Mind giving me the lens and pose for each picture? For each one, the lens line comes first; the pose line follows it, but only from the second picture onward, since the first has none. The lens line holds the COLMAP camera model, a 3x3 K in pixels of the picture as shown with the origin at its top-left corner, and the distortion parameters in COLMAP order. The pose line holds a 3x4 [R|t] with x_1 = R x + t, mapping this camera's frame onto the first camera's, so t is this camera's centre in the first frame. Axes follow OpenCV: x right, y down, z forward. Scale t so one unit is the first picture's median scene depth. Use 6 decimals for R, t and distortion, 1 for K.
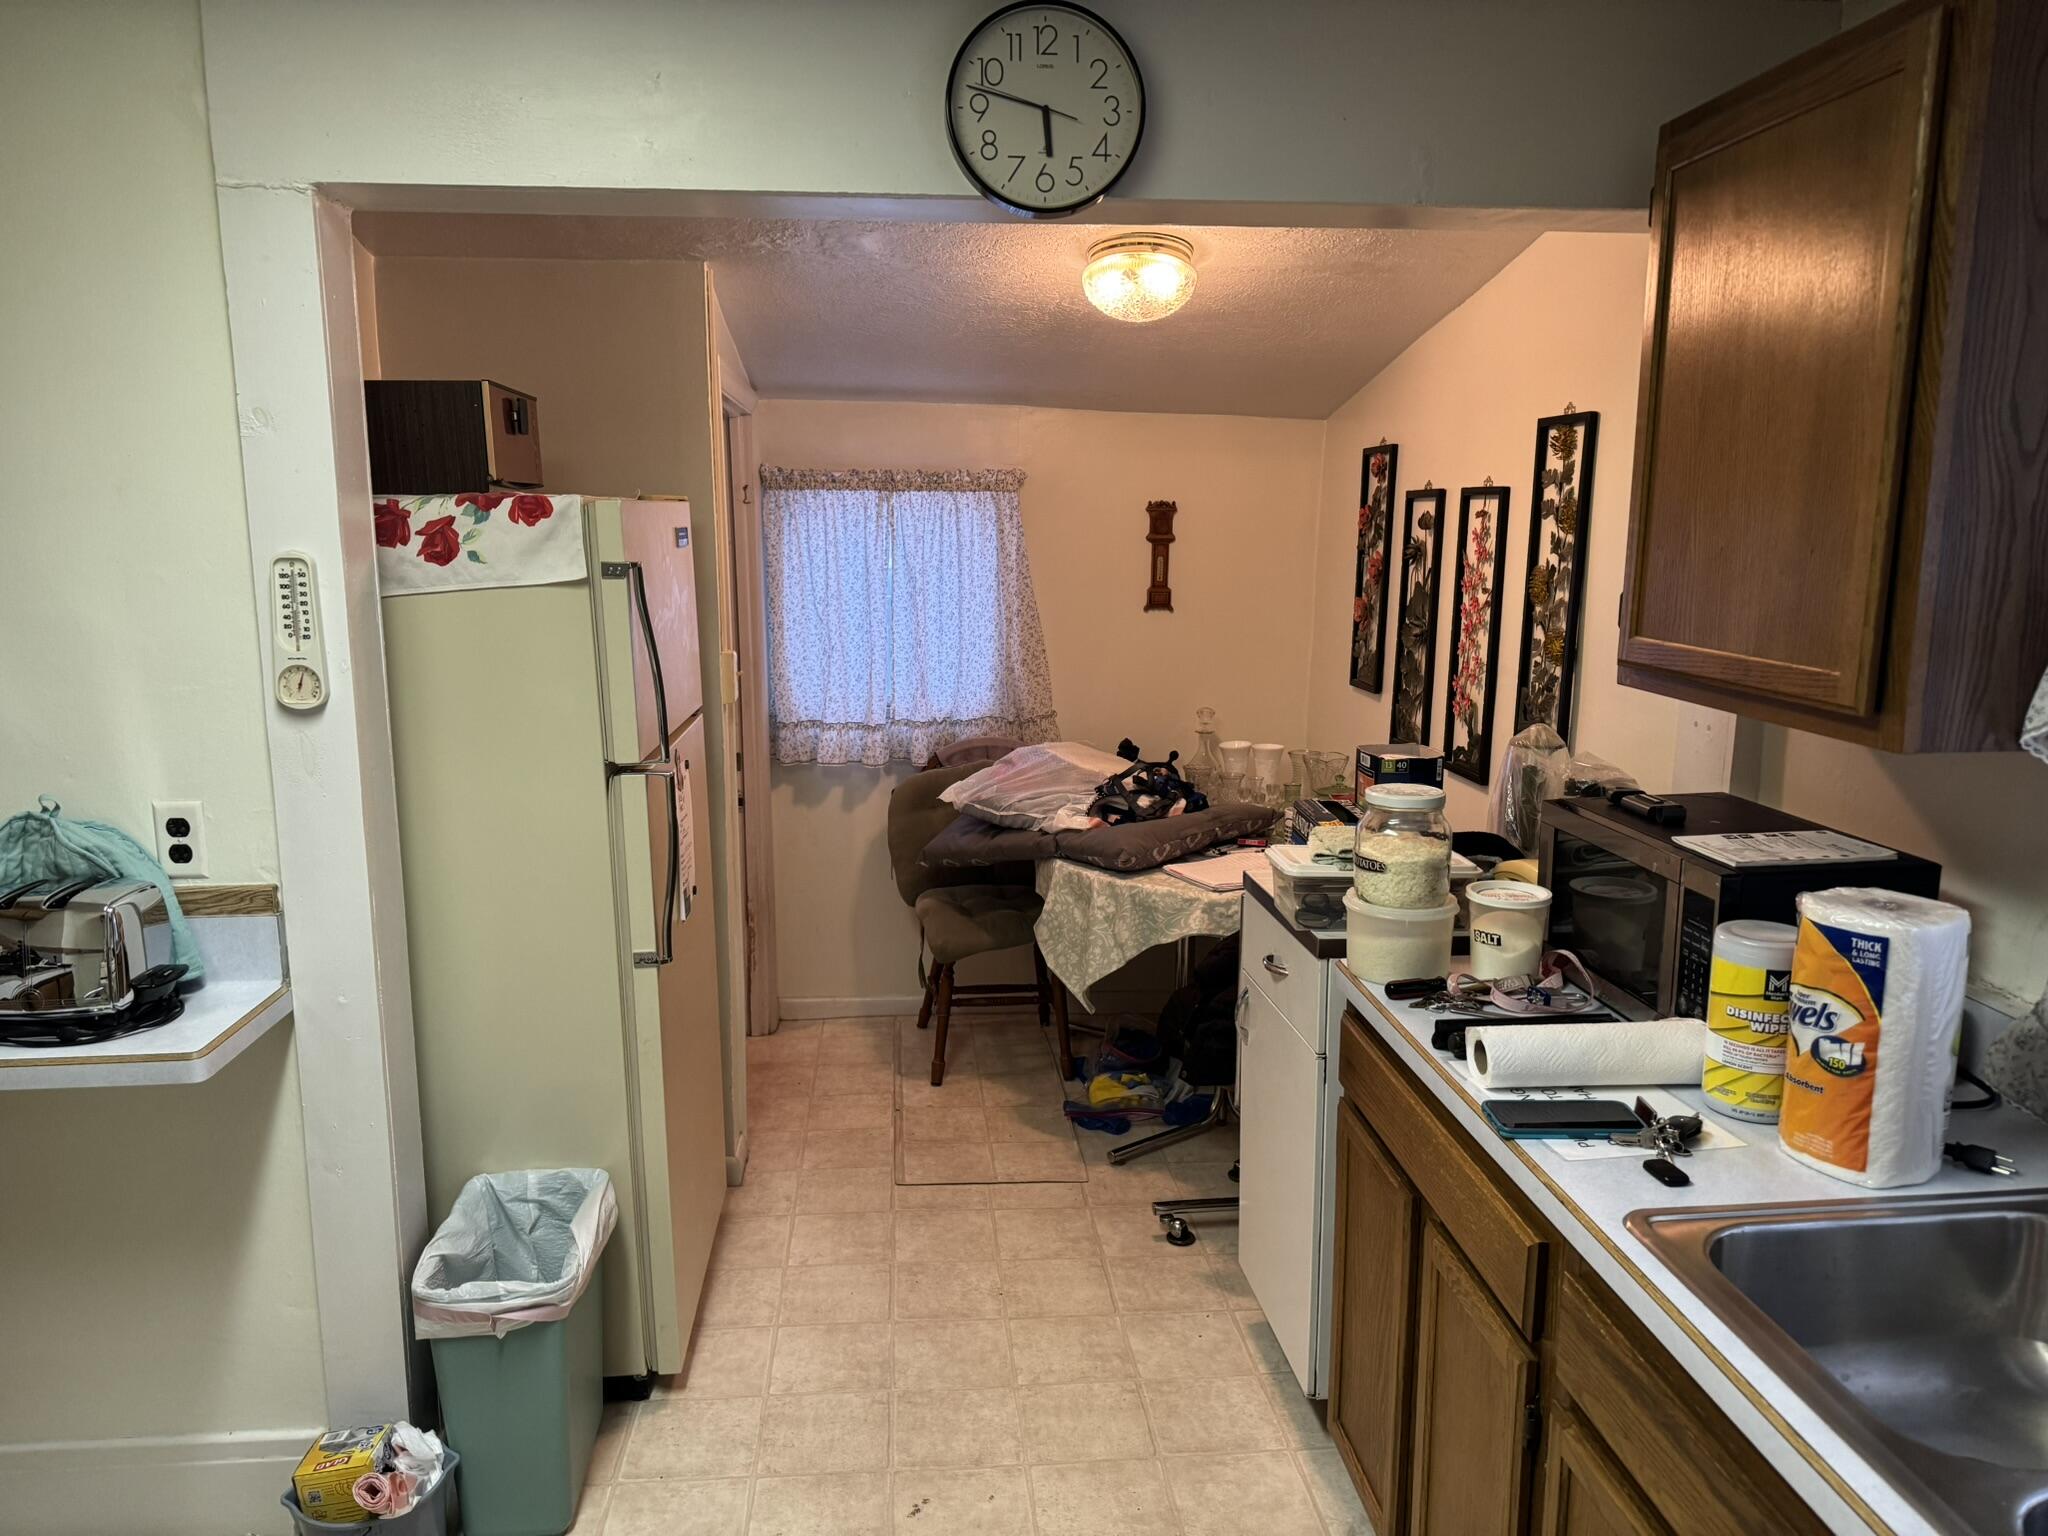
lens RADIAL K [[1423.1, 0, 1013.8], [0, 1423.1, 748.4], [0, 0, 1]] dist [0.047422, -0.047948]
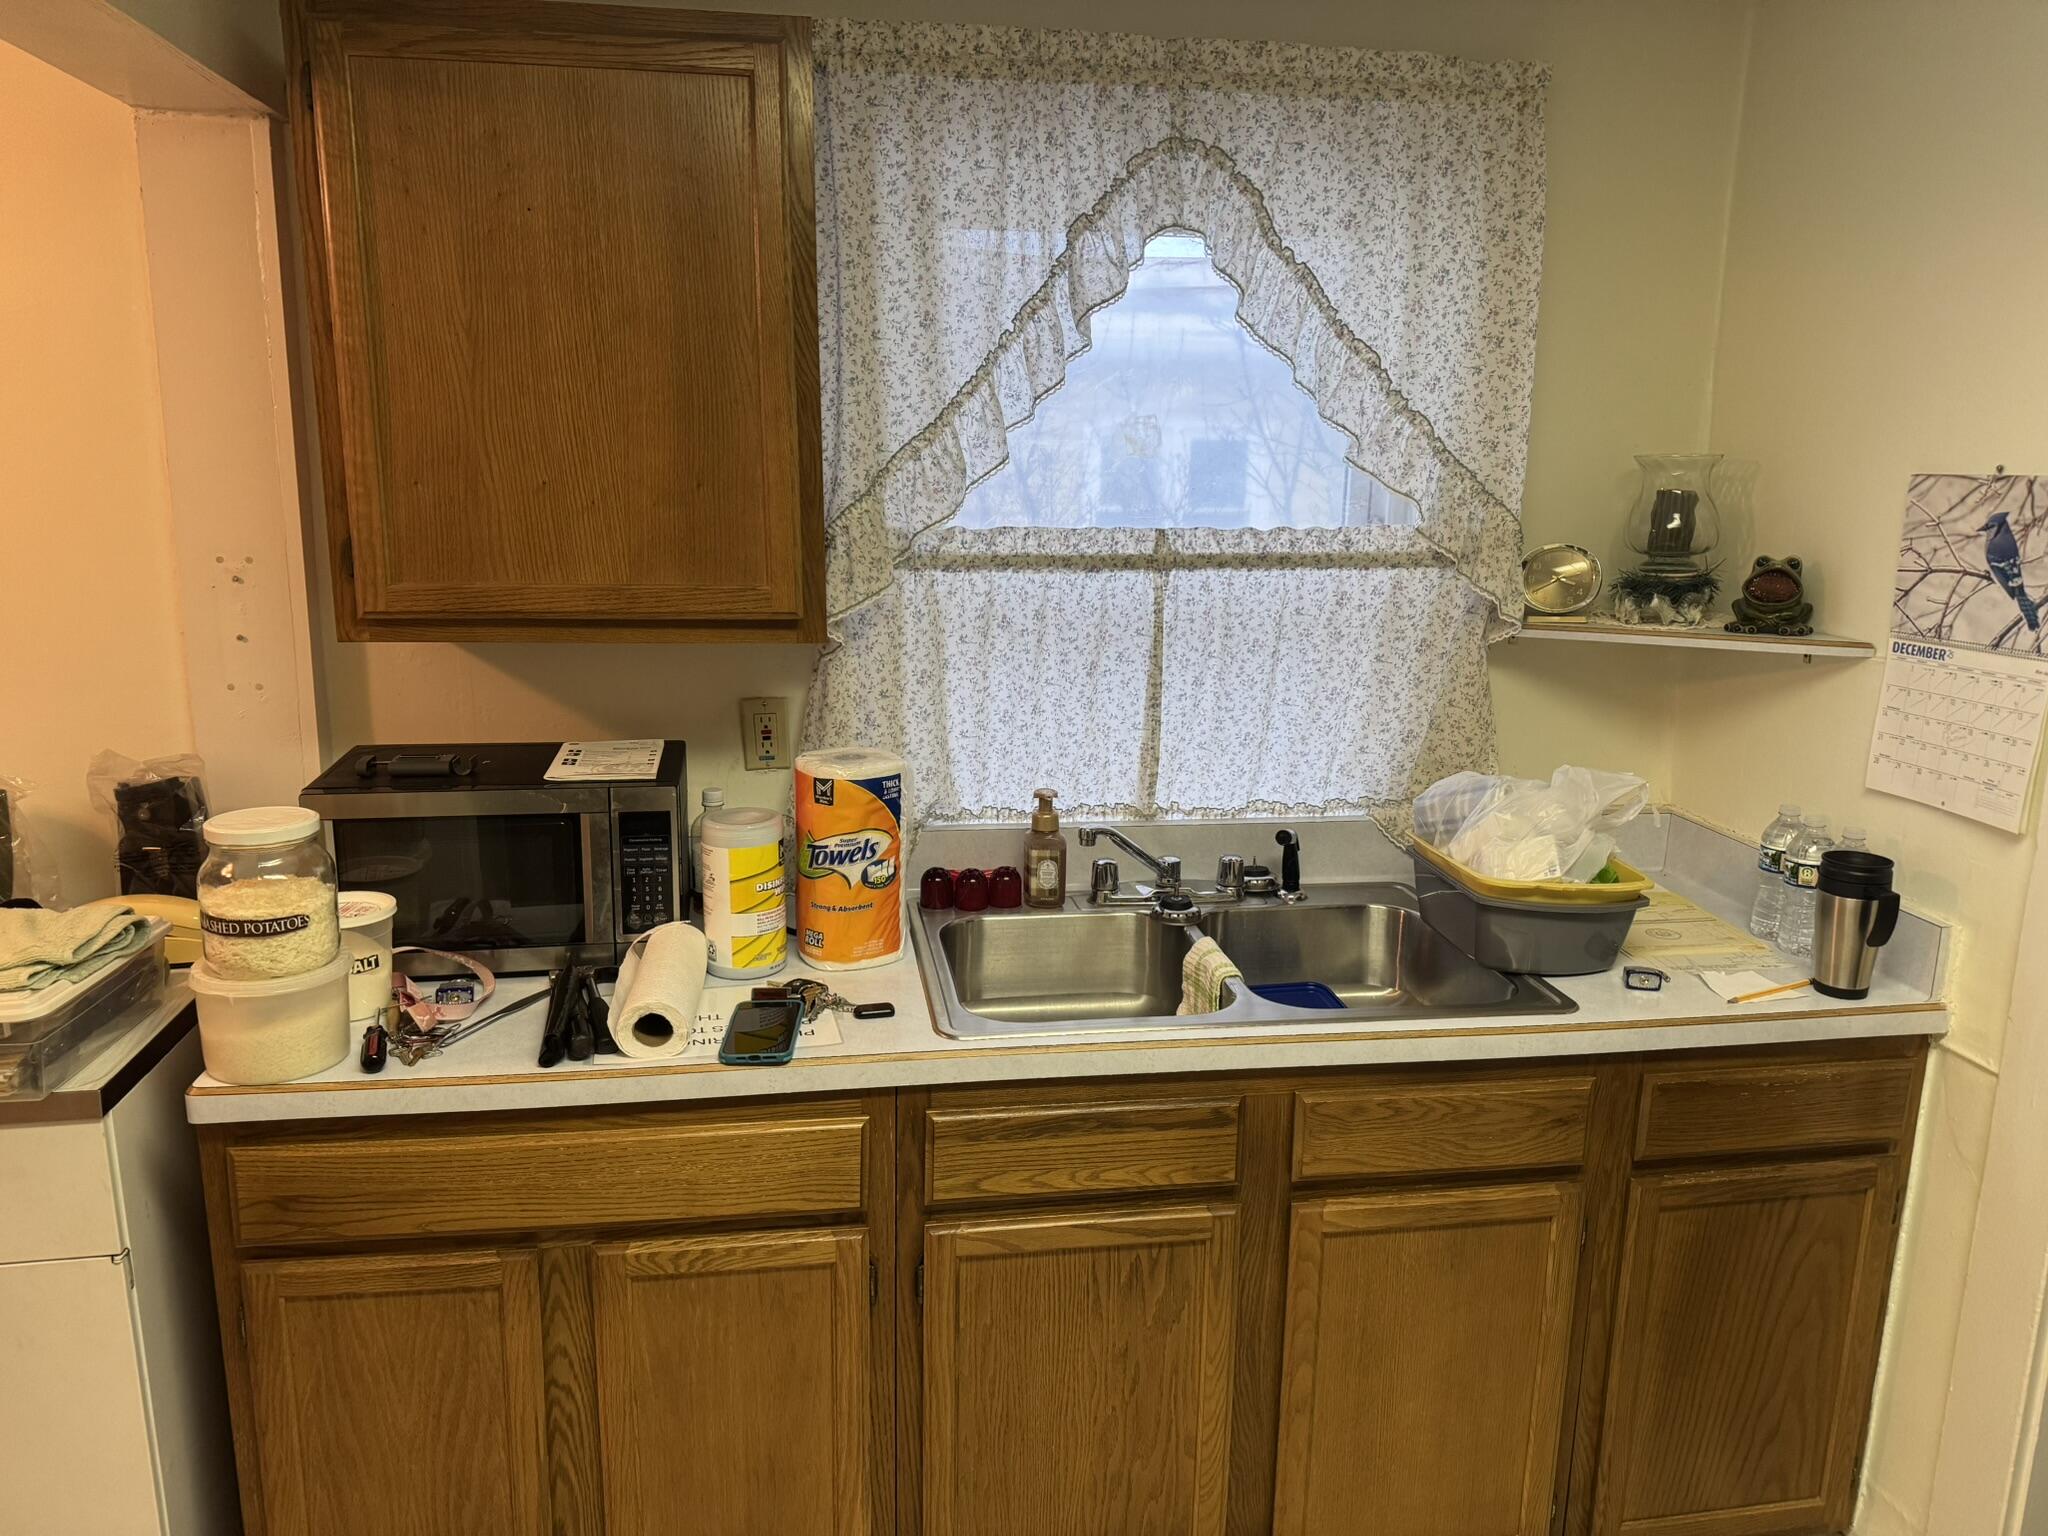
lens RADIAL K [[1423.1, 0, 1021.3], [0, 1423.1, 779.2], [0, 0, 1]] dist [0.047422, -0.047948]
pose [[-0.087276, -0.214336, 0.972853, -0.495338], [0.146300, 0.963233, 0.225341, -0.103610], [-0.985383, 0.161995, -0.052709, 0.673418]]
